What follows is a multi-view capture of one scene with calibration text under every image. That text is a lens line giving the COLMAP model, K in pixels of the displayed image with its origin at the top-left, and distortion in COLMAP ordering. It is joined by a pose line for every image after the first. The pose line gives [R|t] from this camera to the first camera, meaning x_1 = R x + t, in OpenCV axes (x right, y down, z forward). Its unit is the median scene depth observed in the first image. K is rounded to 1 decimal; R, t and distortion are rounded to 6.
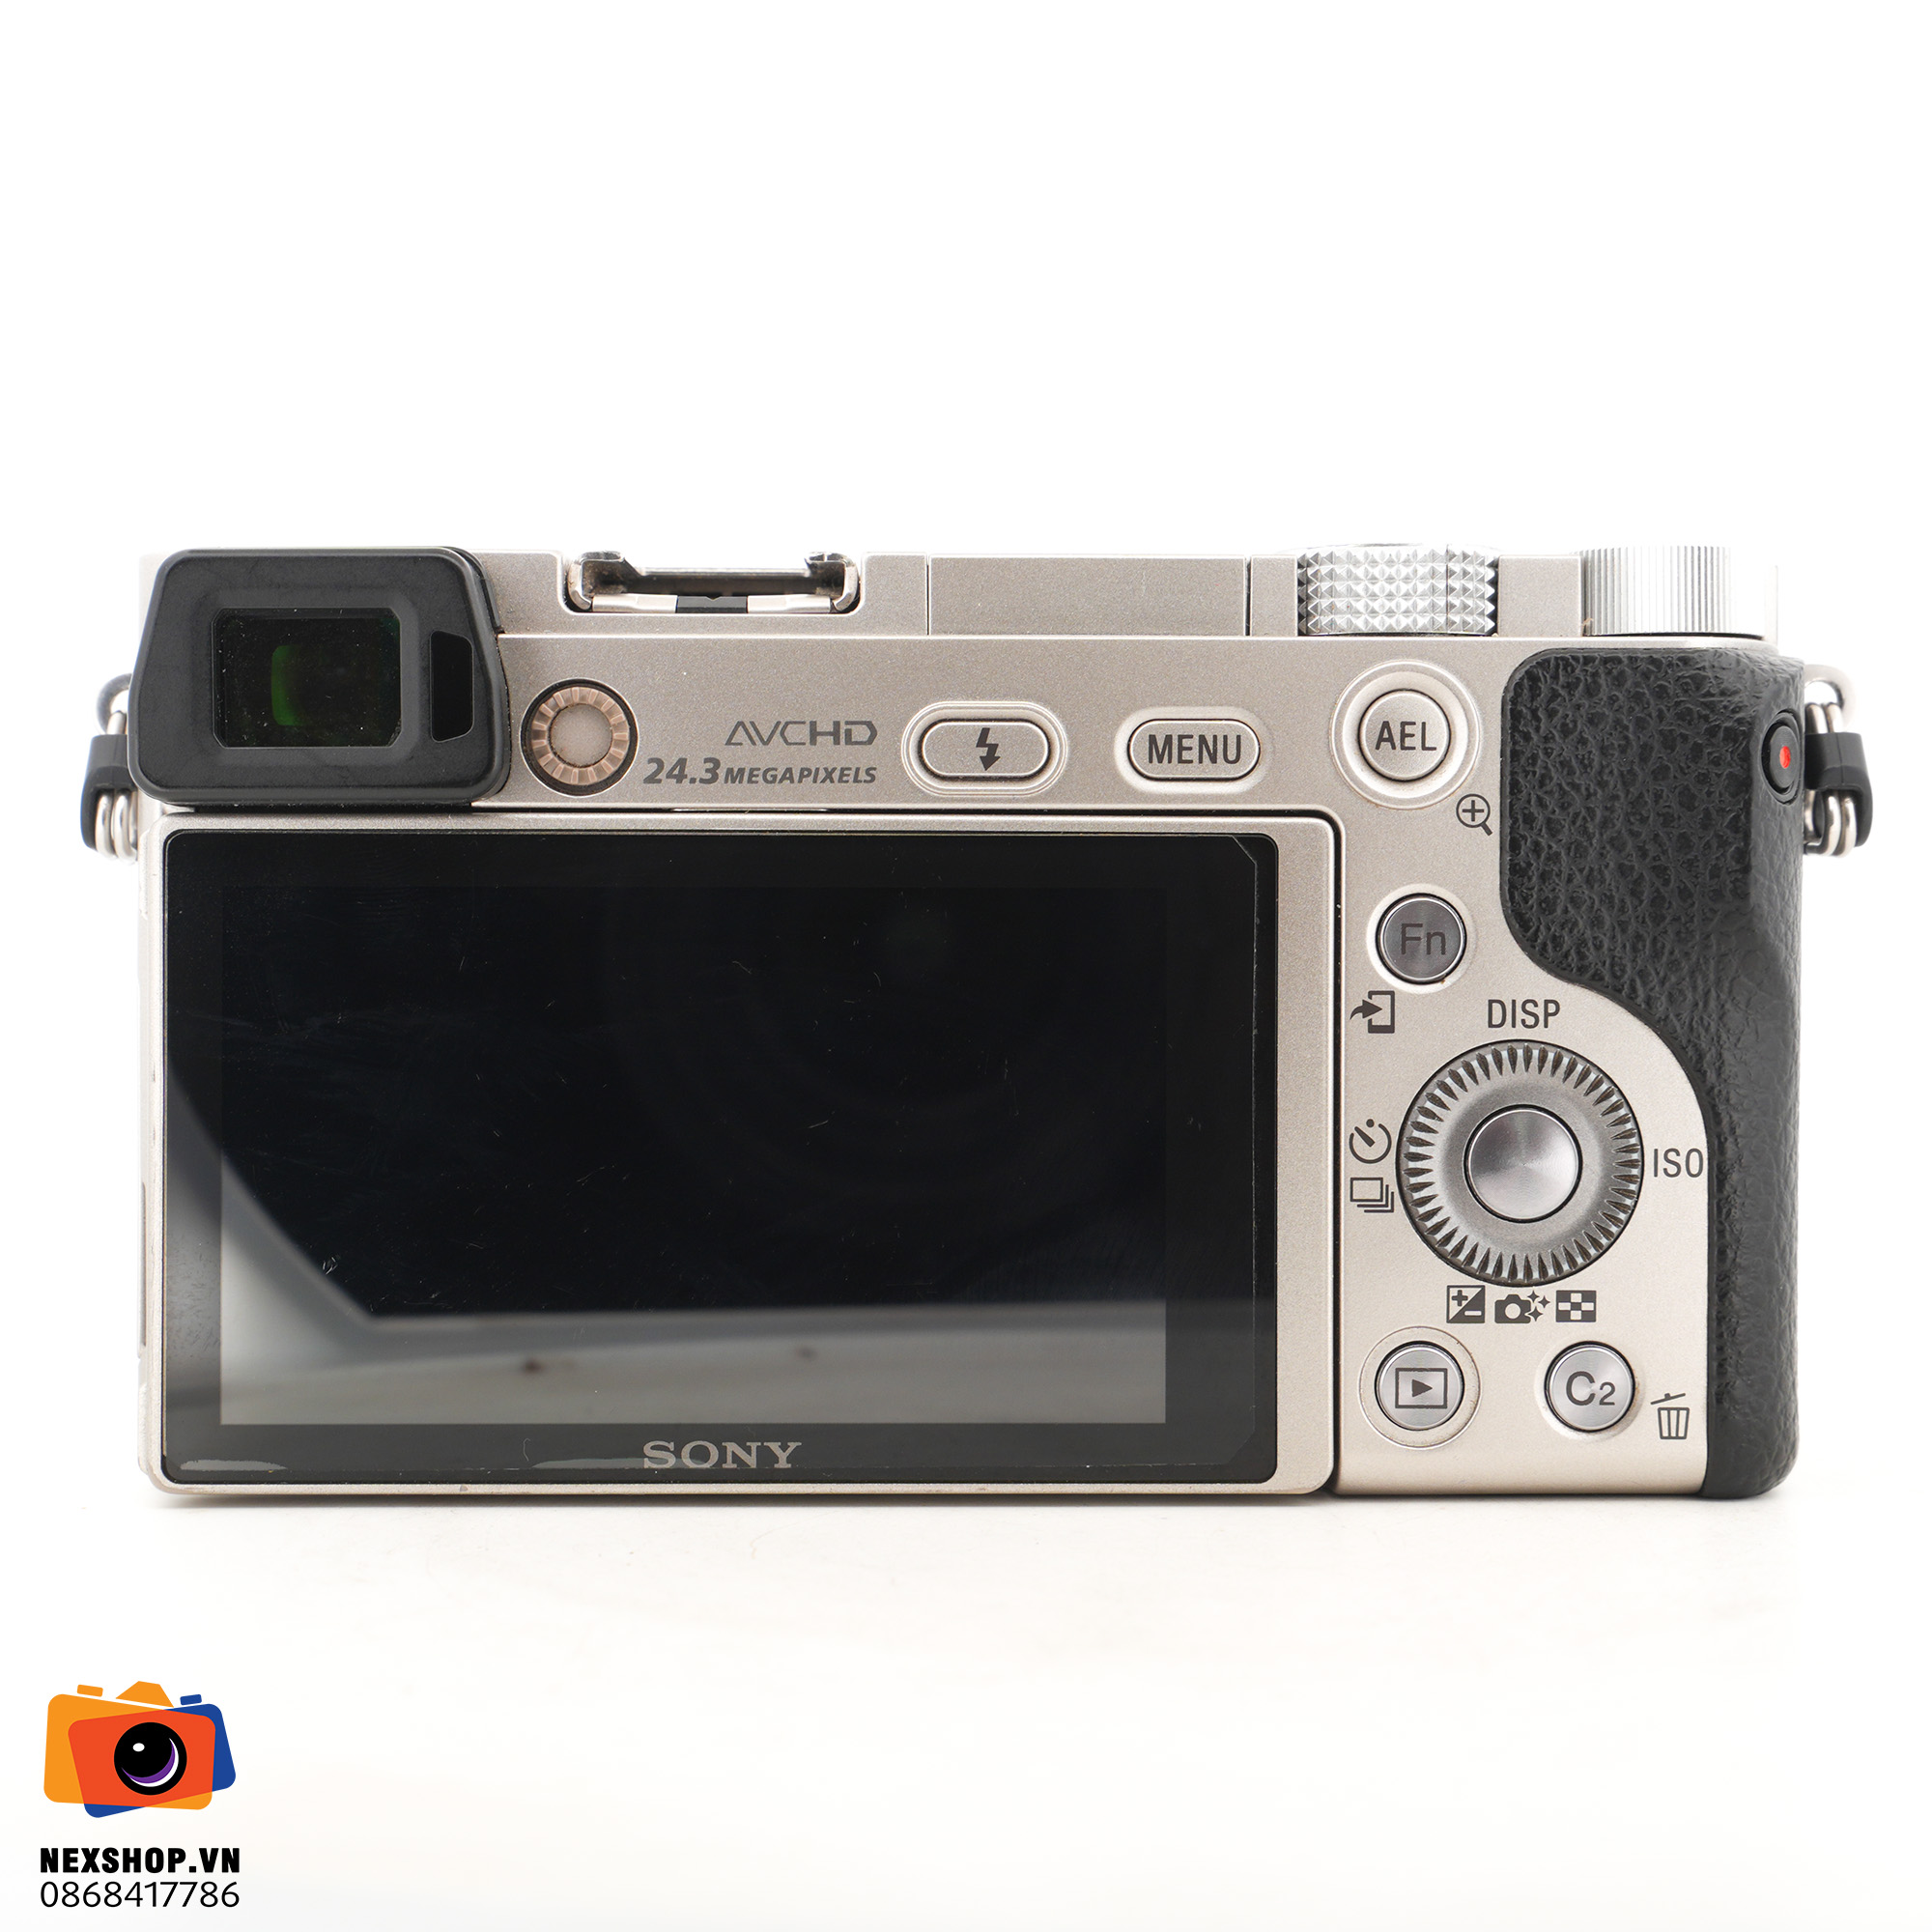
lens RADIAL K [[3487.8, 0, 966.0], [0, 3487.8, 966.0], [0, 0, 1]] dist [0.022649, 0.157247]
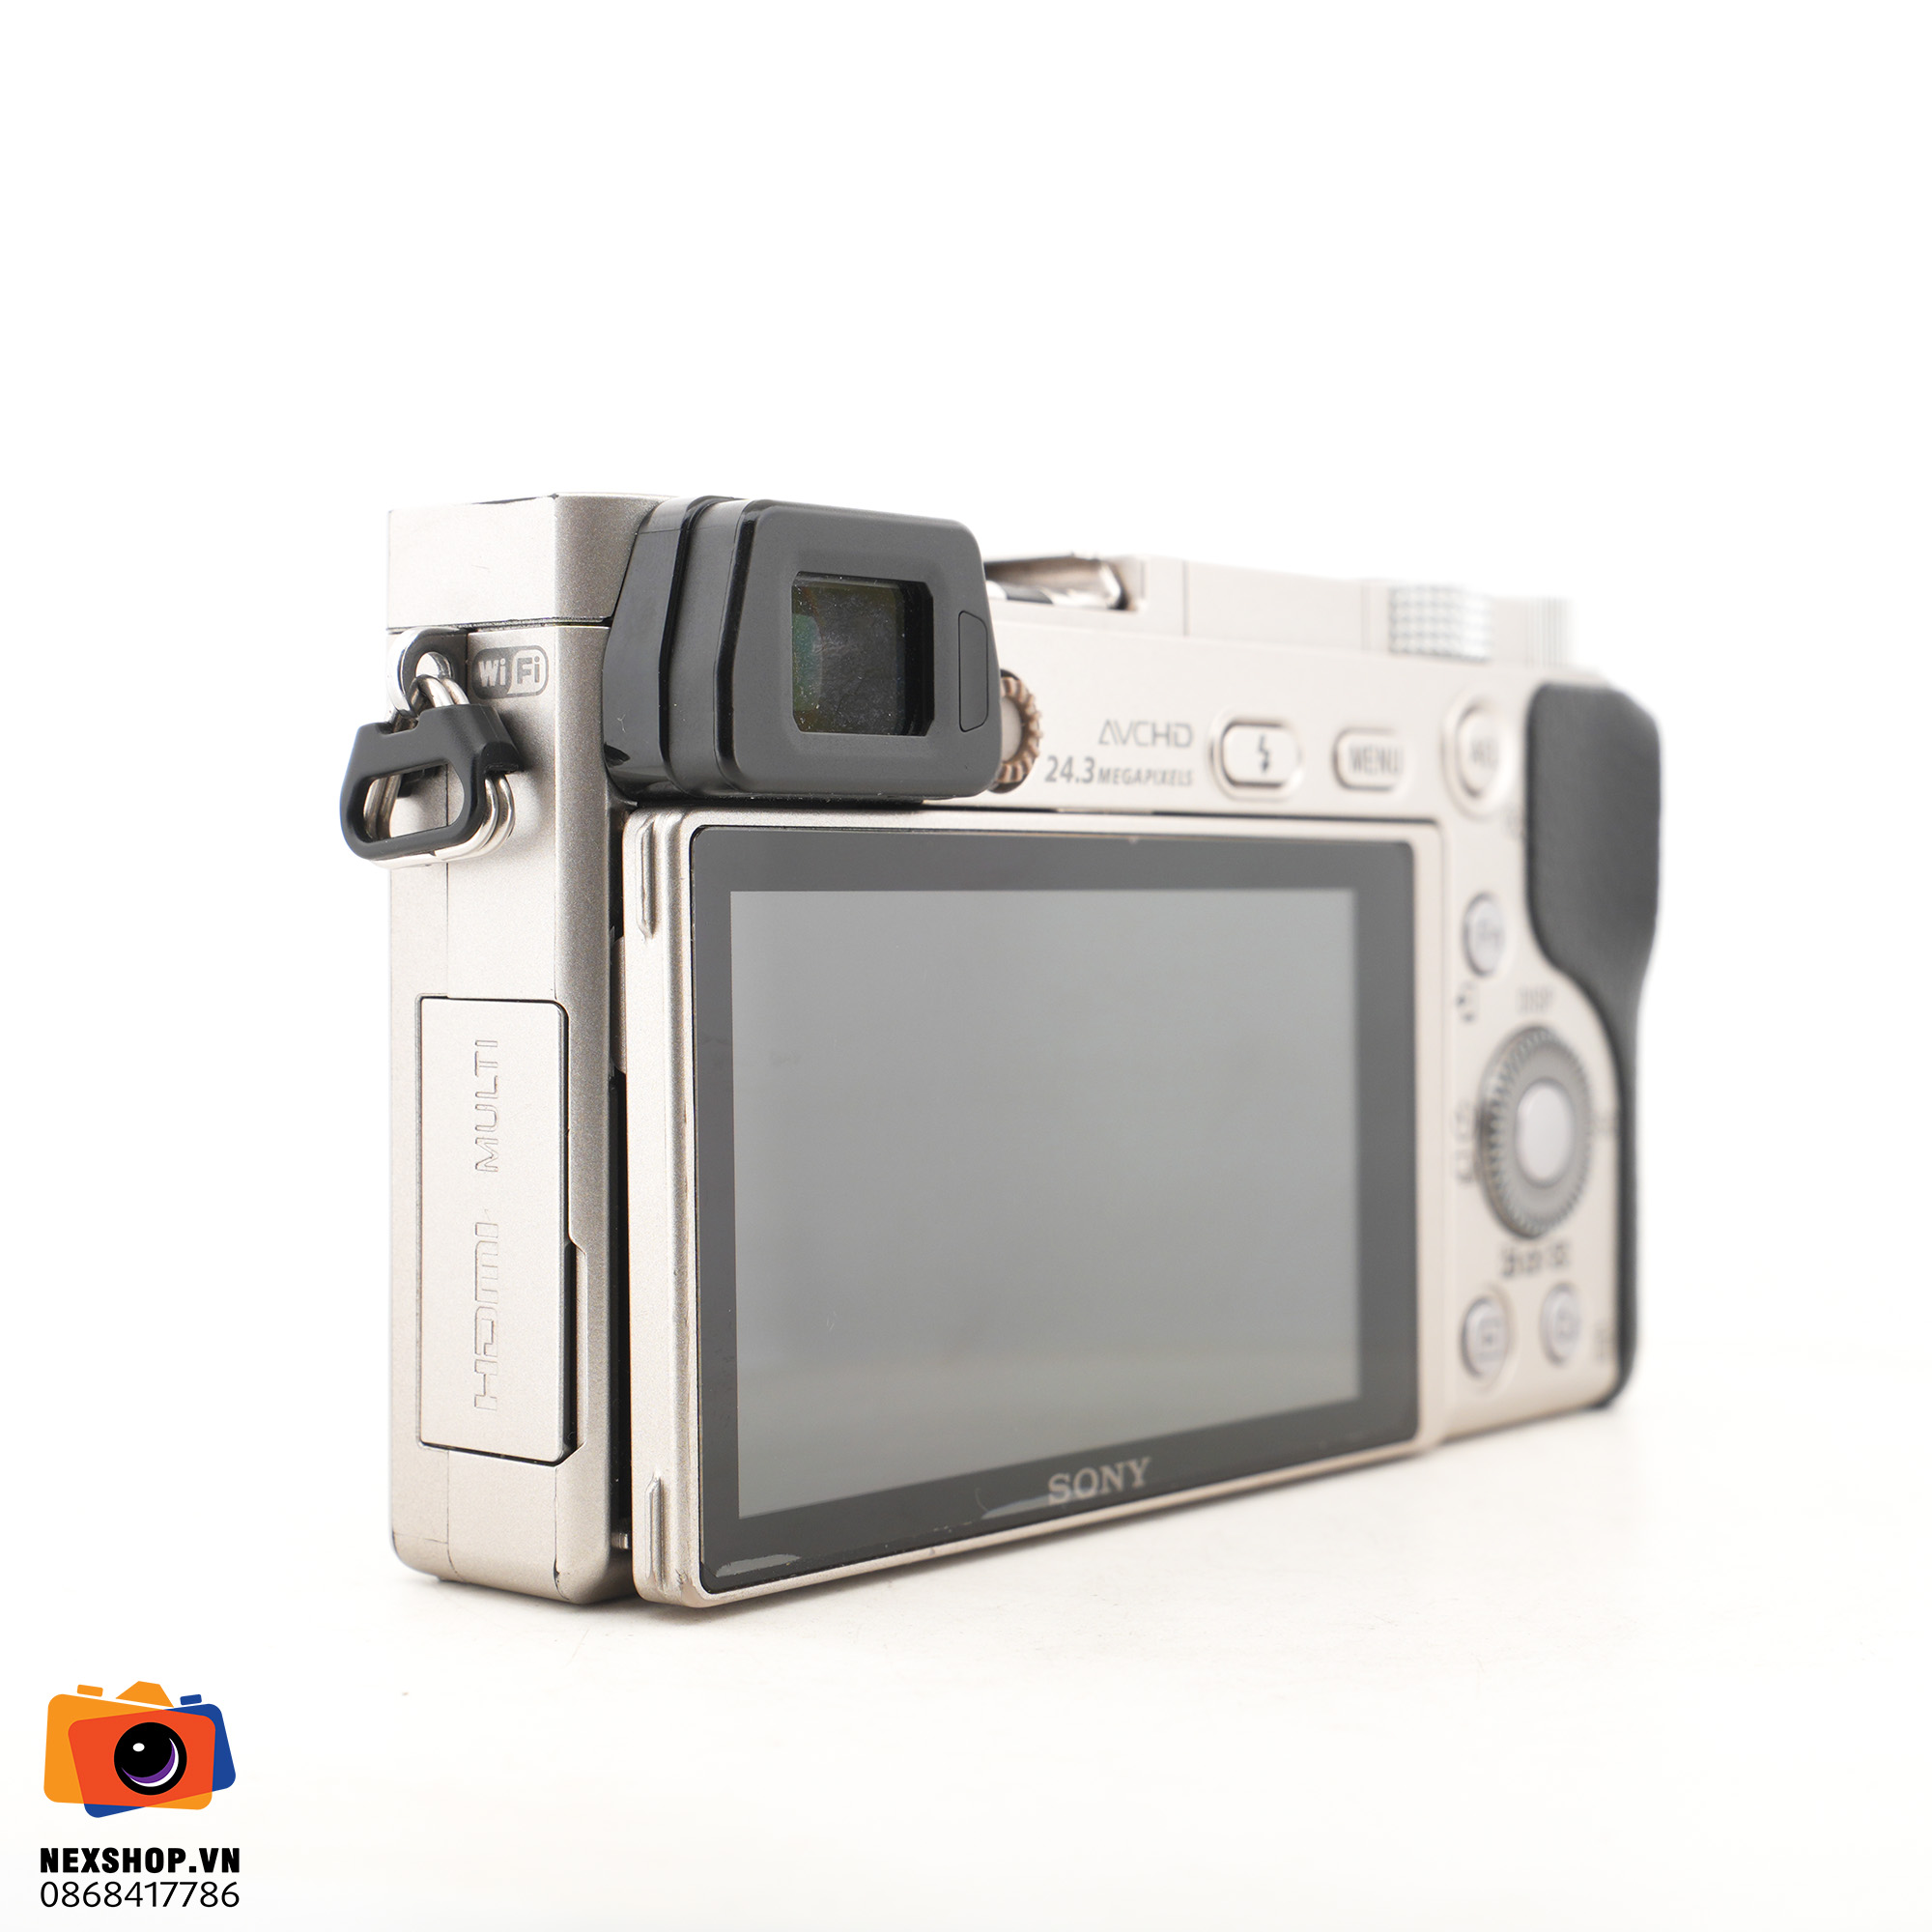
lens RADIAL K [[3487.8, 0, 966.0], [0, 3487.8, 966.0], [0, 0, 1]] dist [0.022649, 0.157247]
pose [[0.661179, -0.018787, 0.749993, -0.813824], [0.016074, 0.999812, 0.010874, -0.012993], [-0.750056, 0.004865, 0.661357, 0.388535]]
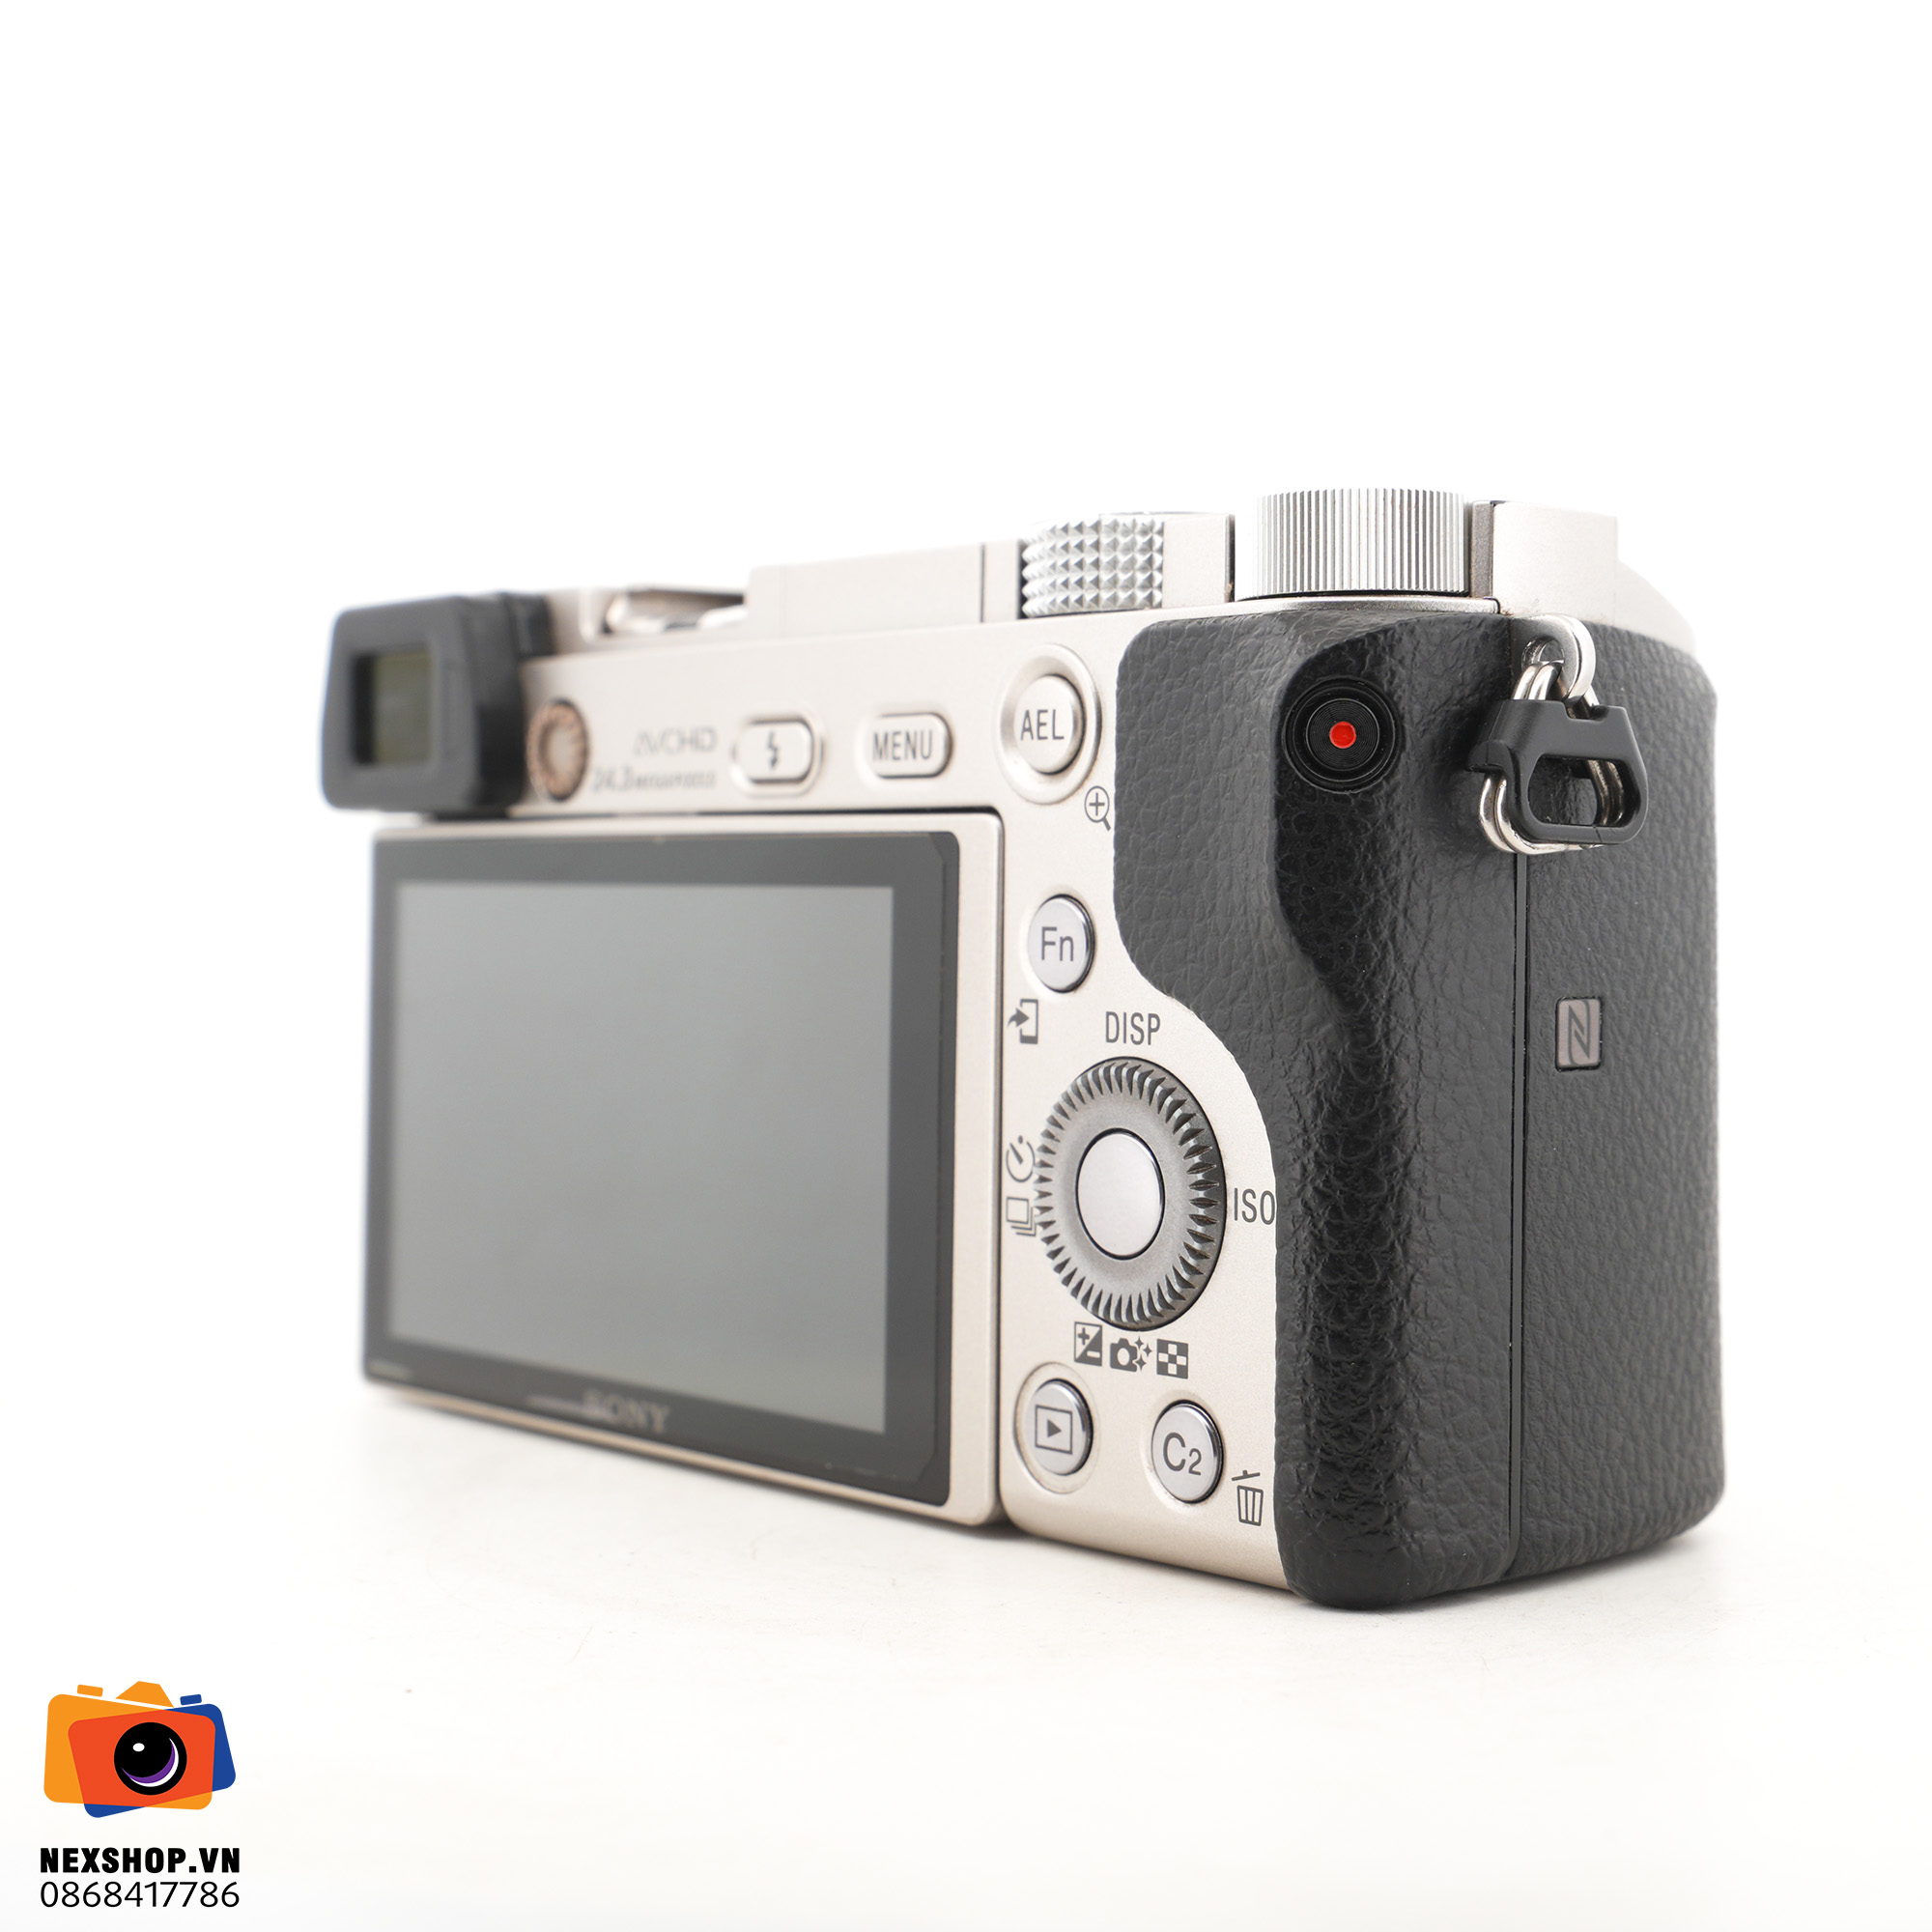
lens RADIAL K [[3487.8, 0, 966.0], [0, 3487.8, 966.0], [0, 0, 1]] dist [0.022649, 0.157247]
pose [[0.628161, 0.019643, -0.777836, 0.833448], [-0.019567, 0.999764, 0.009446, -0.010099], [0.777838, 0.009287, 0.628397, 0.400007]]
